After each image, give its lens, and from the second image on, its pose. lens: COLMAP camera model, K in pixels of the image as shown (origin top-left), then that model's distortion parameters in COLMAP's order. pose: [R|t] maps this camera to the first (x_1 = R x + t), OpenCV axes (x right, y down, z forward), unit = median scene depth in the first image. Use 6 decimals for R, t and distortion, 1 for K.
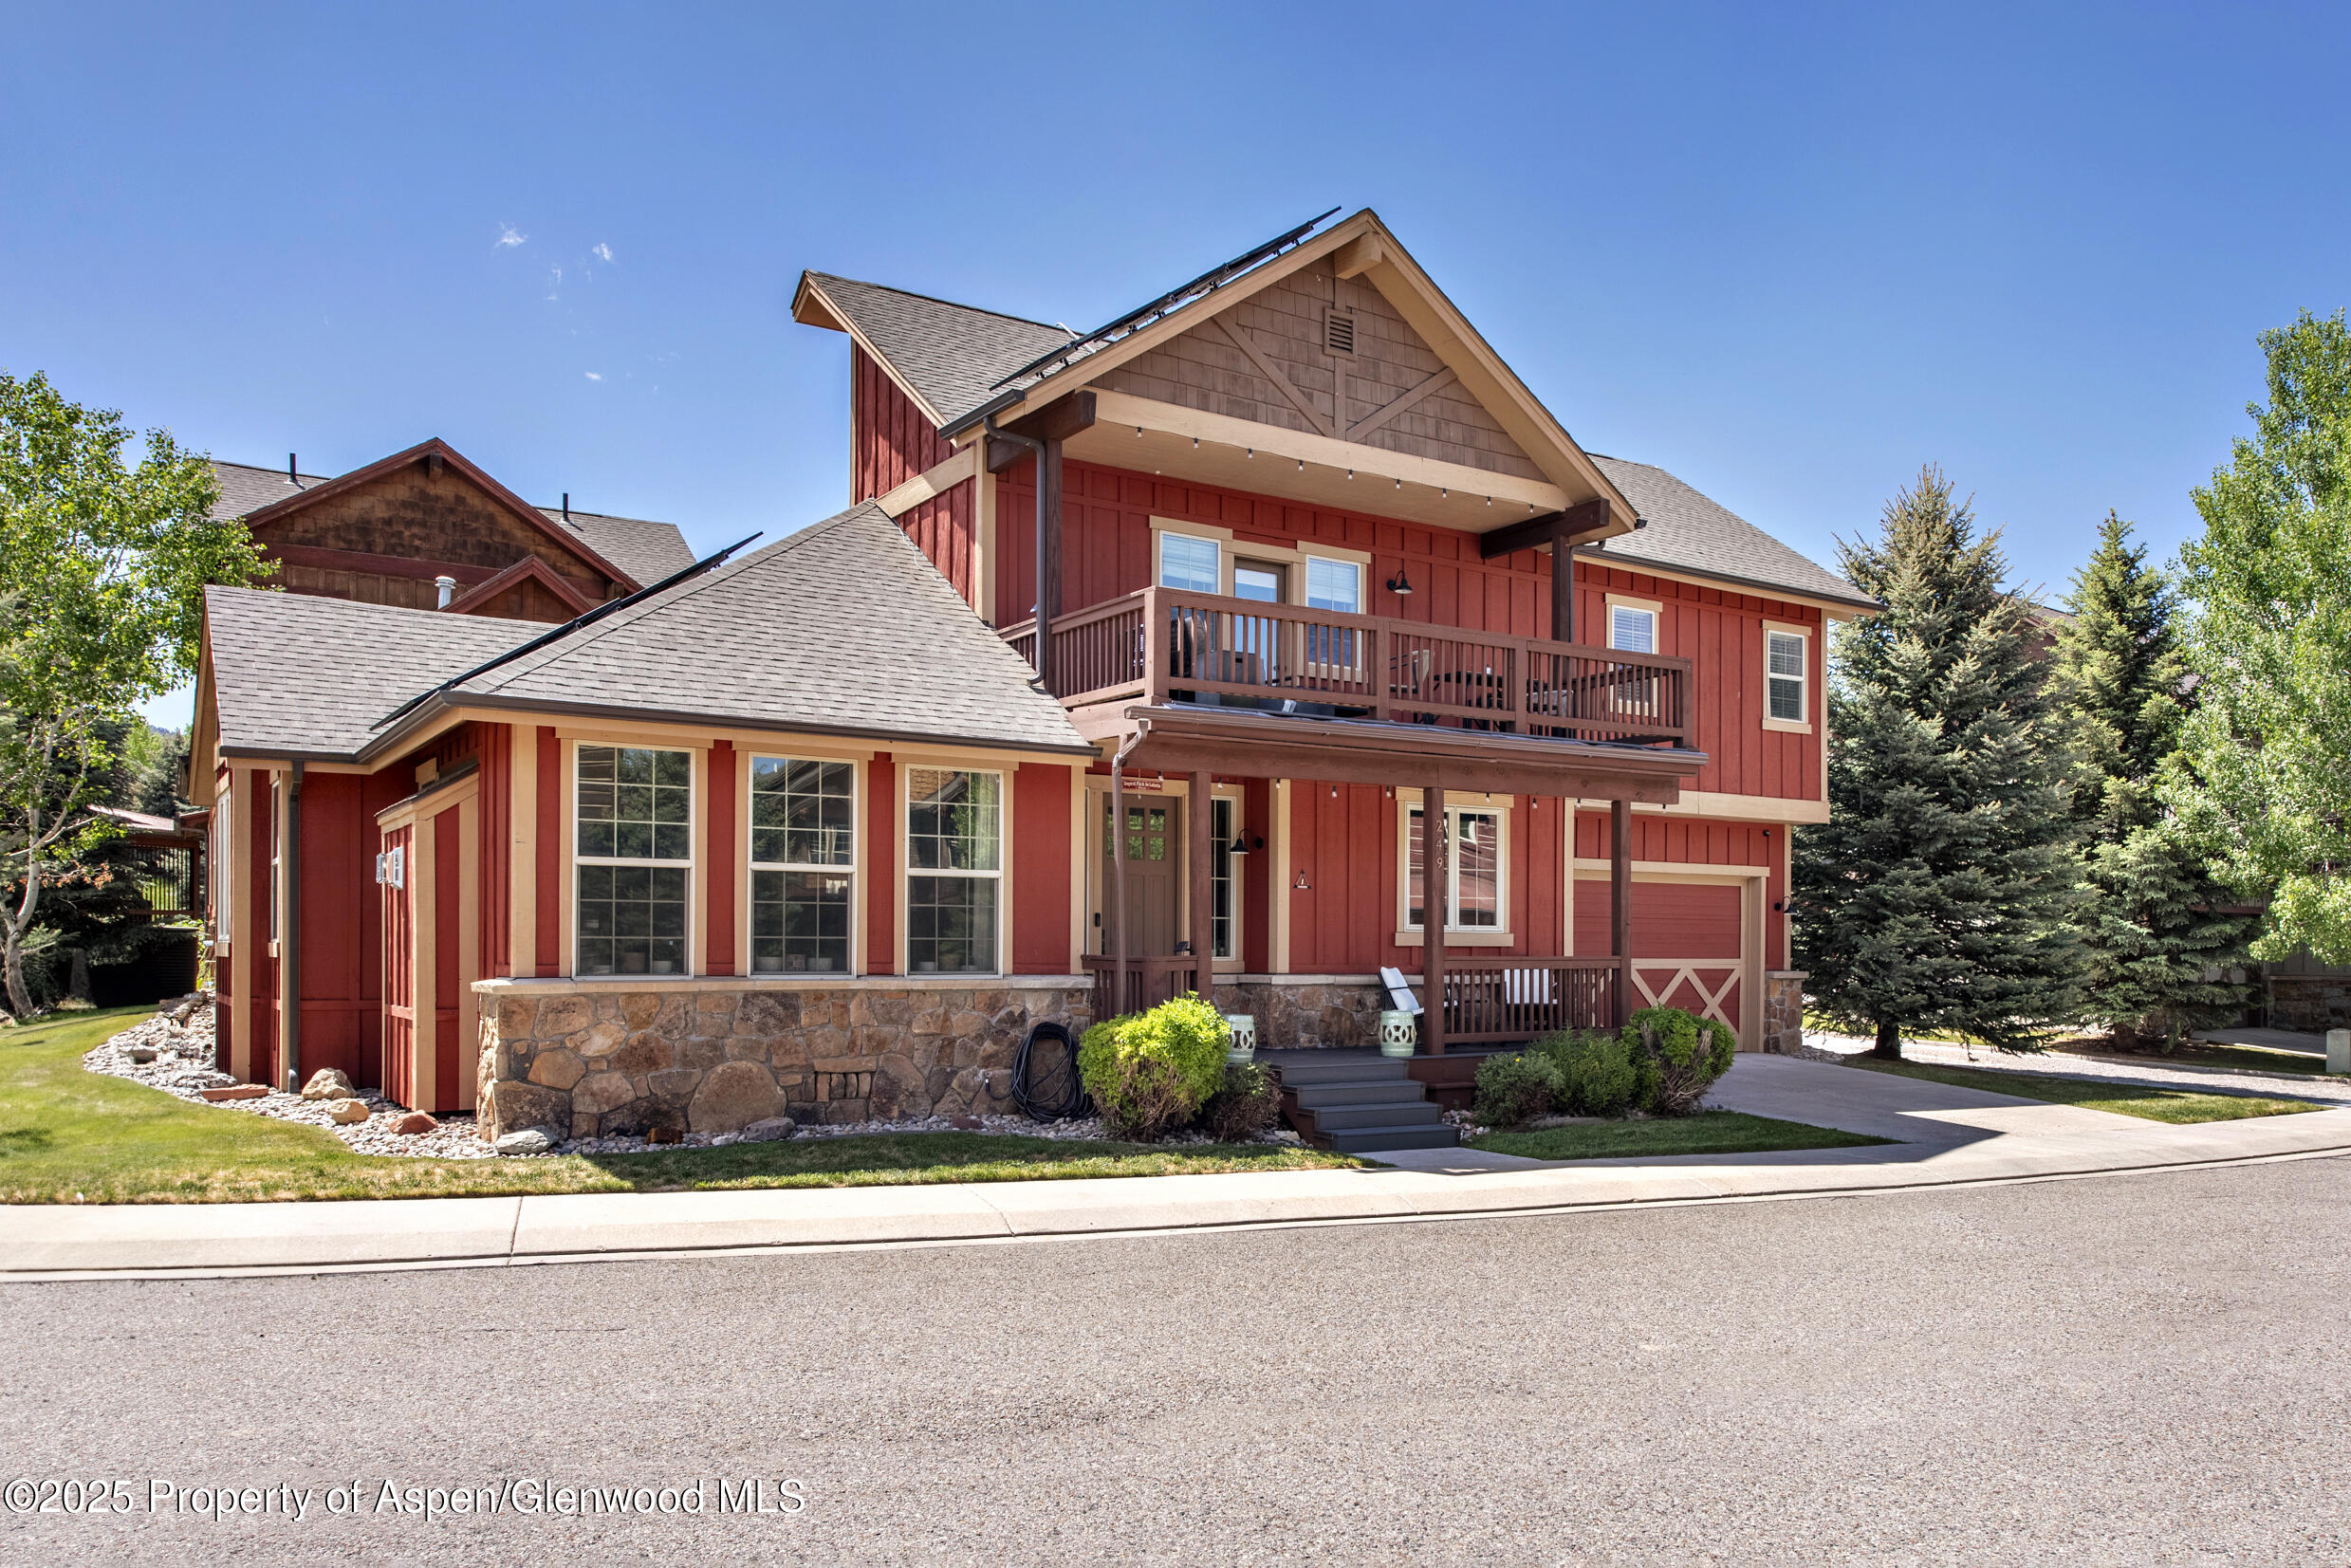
lens RADIAL K [[1672.3, 0, 1174.2], [0, 1672.3, 946.6], [0, 0, 1]] dist [0.001168, 0.000254]
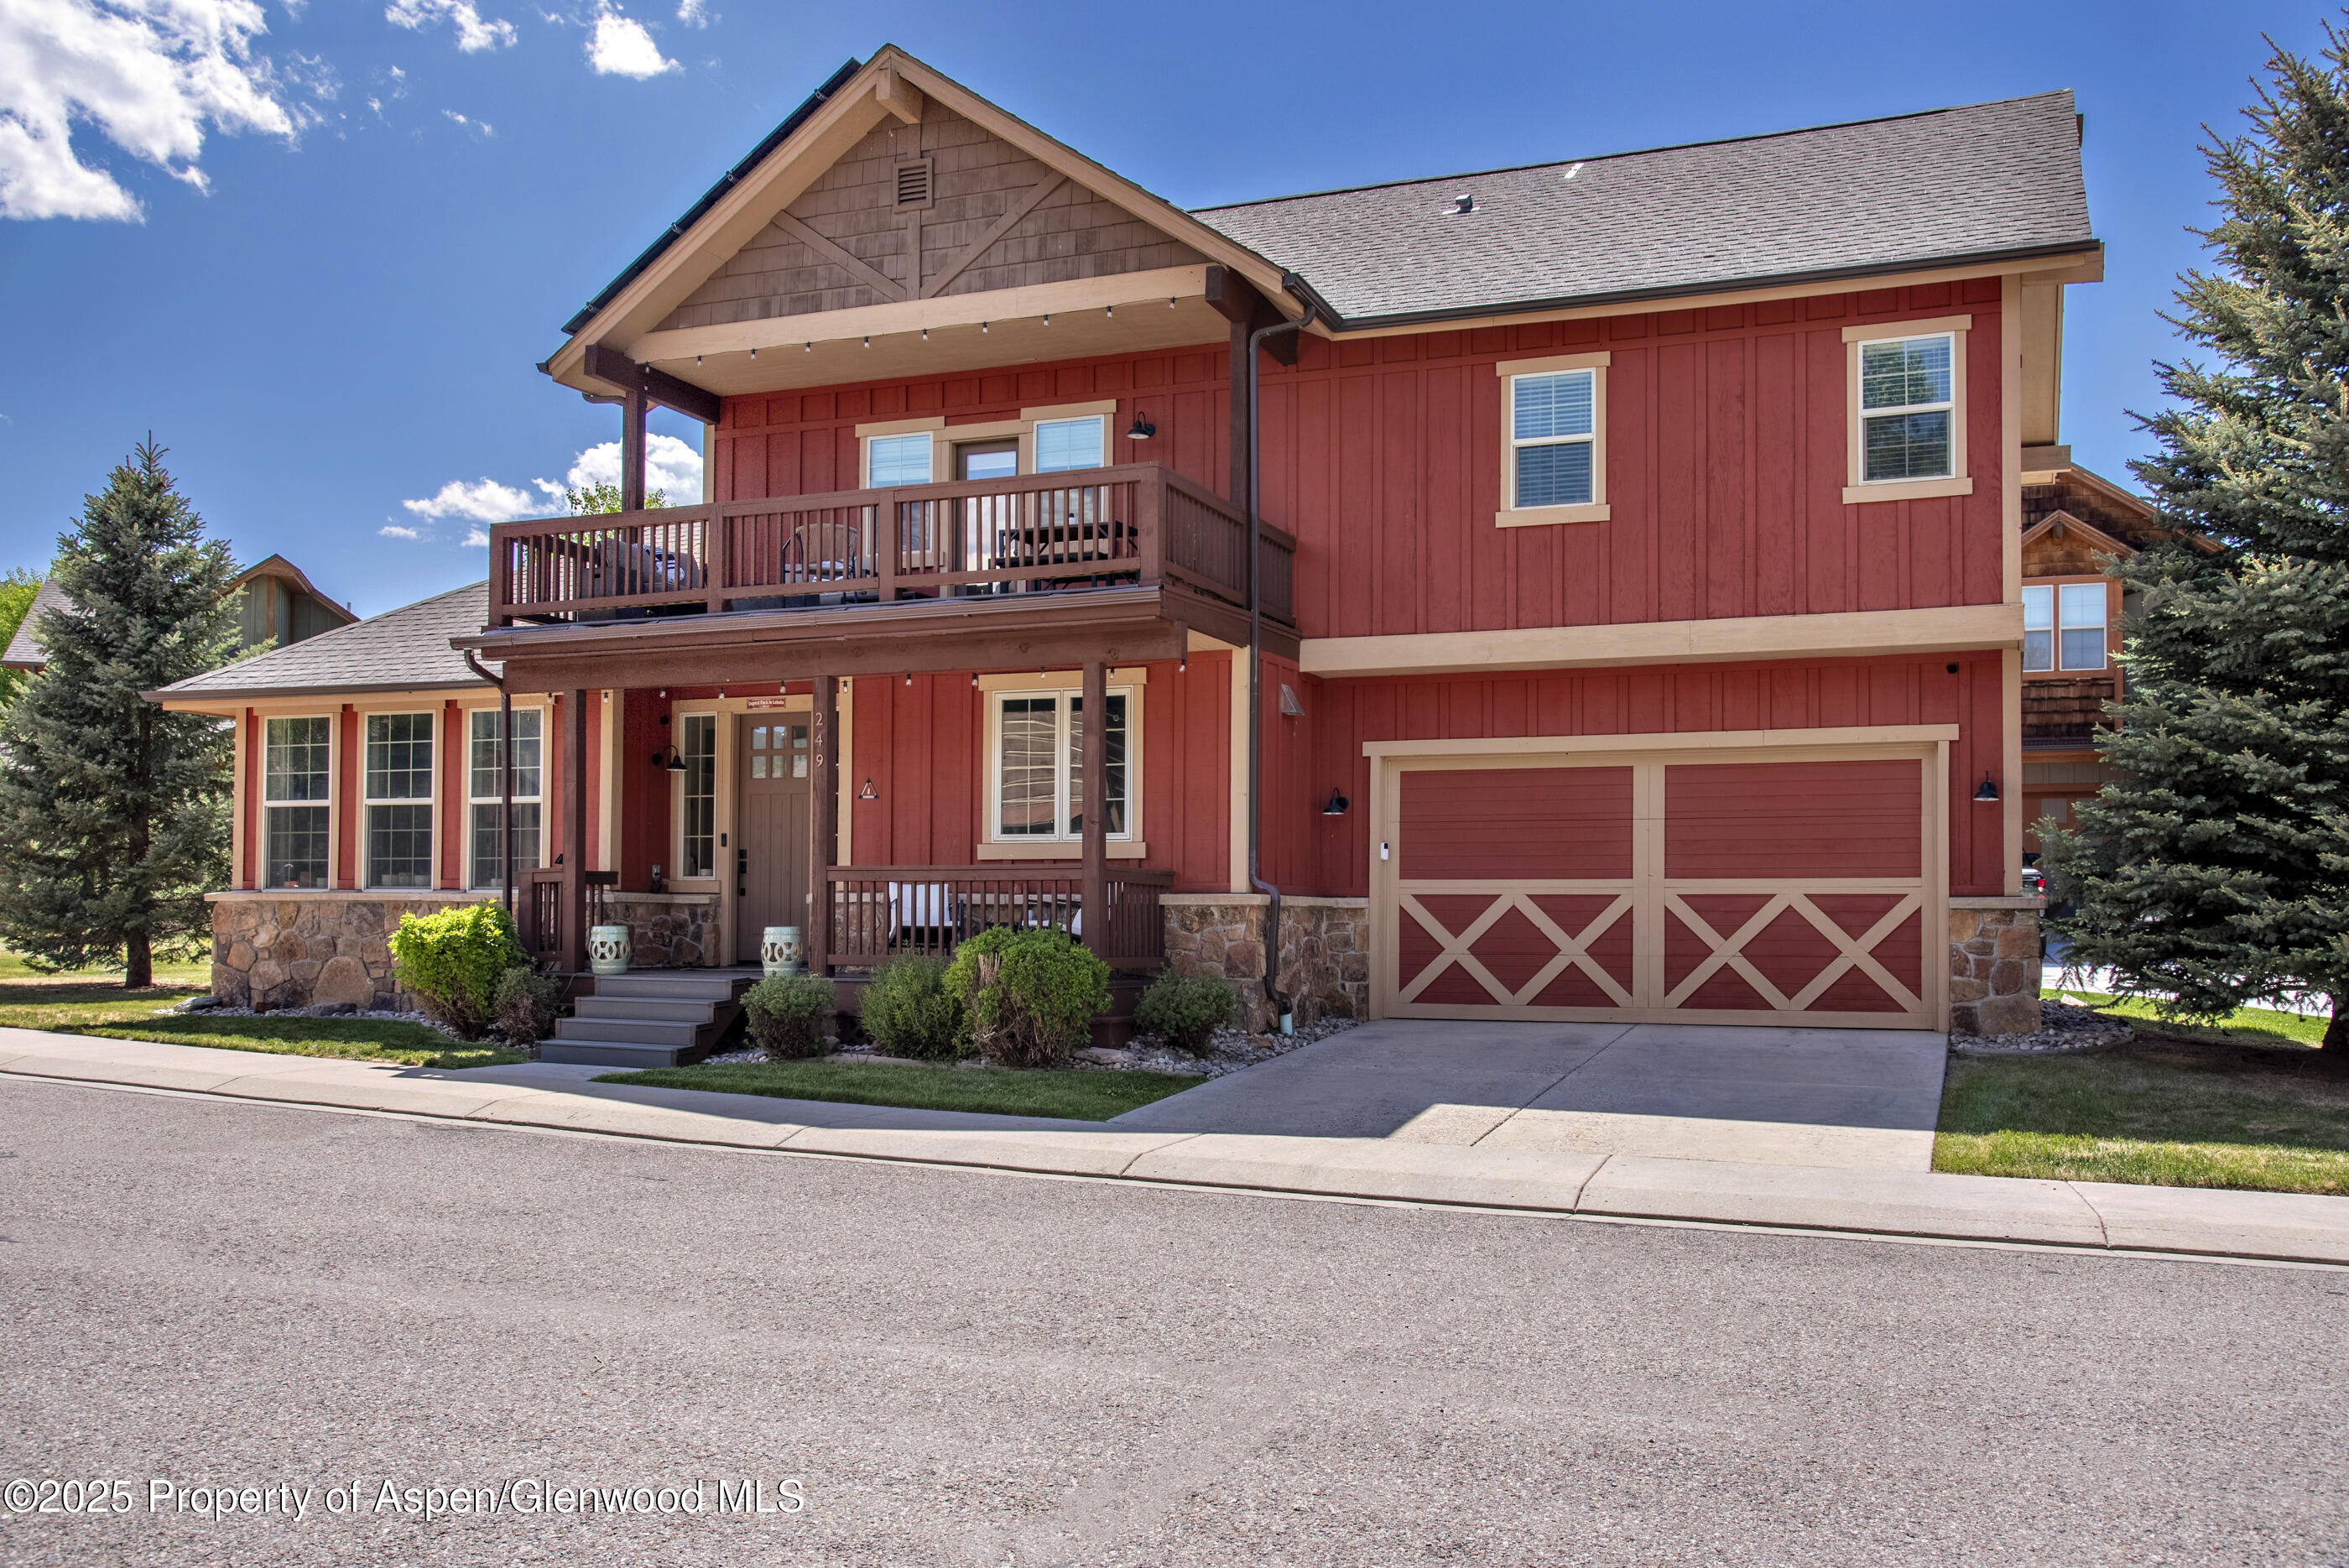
lens RADIAL K [[1811.3, 0, 1173.1], [0, 1811.3, 868.8], [0, 0, 1]] dist [0.002805, 0.002826]
pose [[0.608476, -0.021954, -0.793269, 0.980359], [-0.001685, 0.999579, -0.028957, 0.033159], [0.793571, 0.018956, 0.608183, 0.535707]]
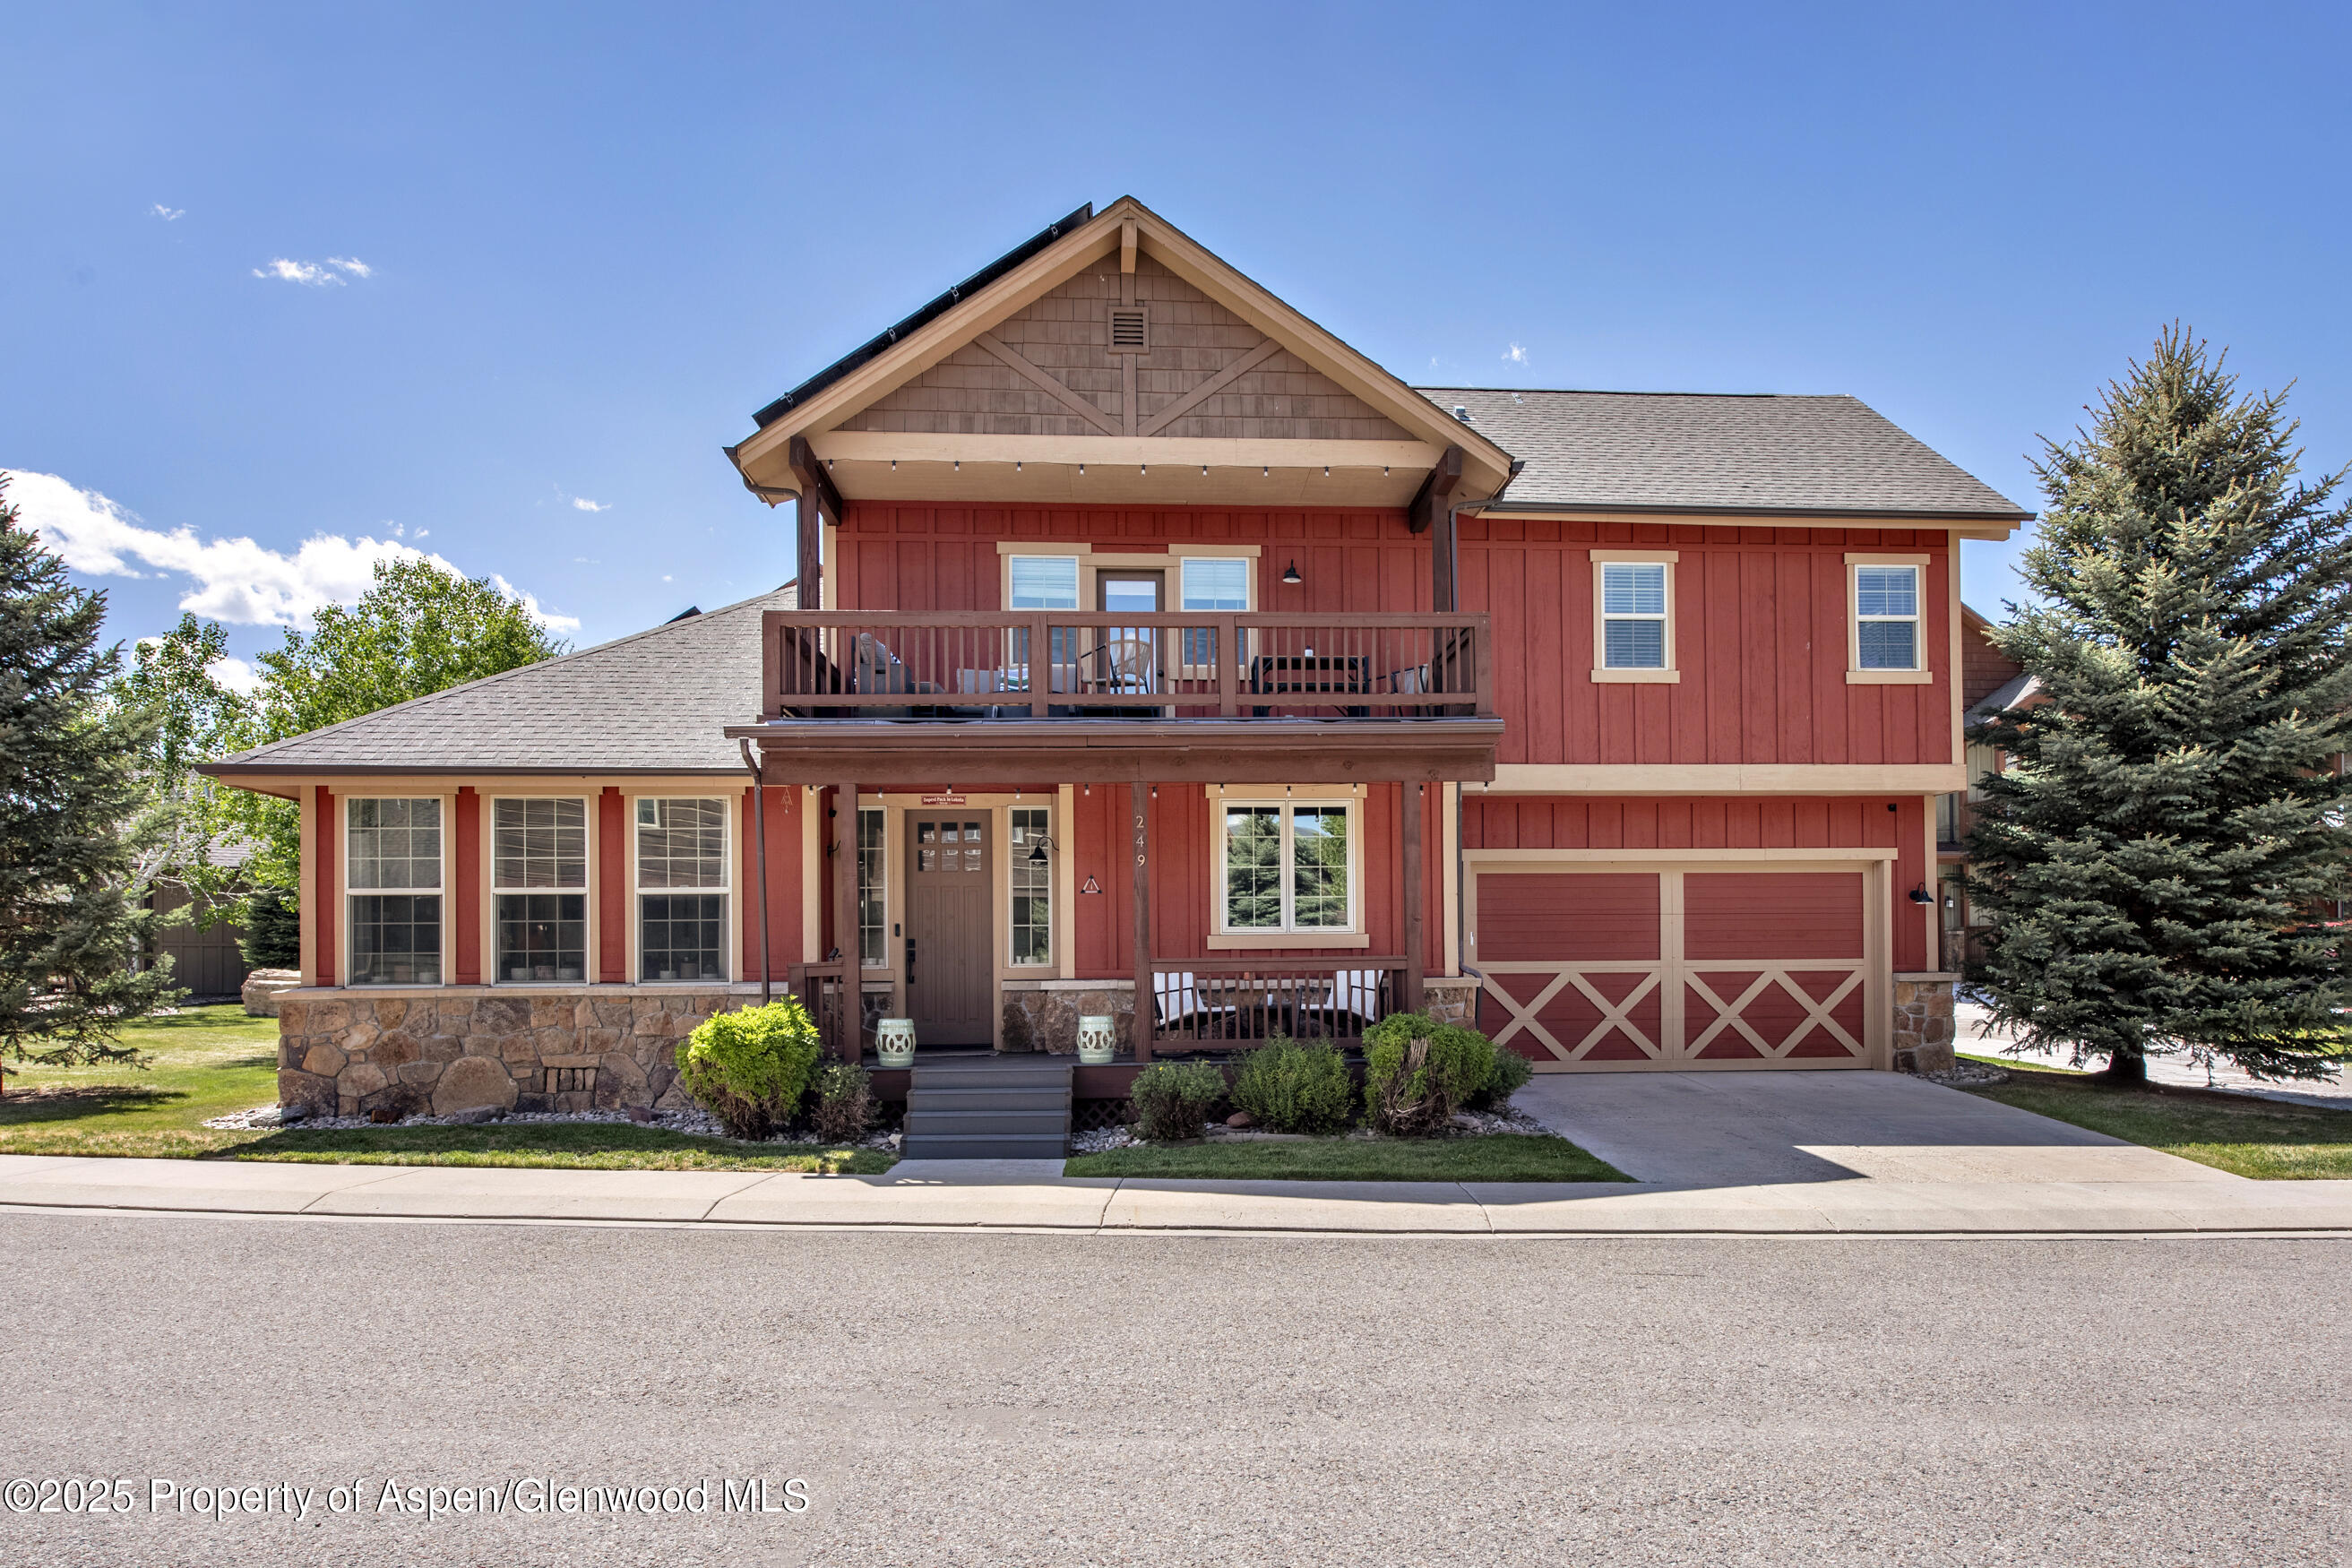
lens RADIAL K [[1470.5, 0, 1180.3], [0, 1470.5, 955.8], [0, 0, 1]] dist [-0.000010, -0.000952]
pose [[0.879685, -0.017199, -0.475246, 0.545395], [0.014077, 0.999850, -0.010127, 0.012095], [0.475349, 0.002218, 0.879795, 0.260180]]
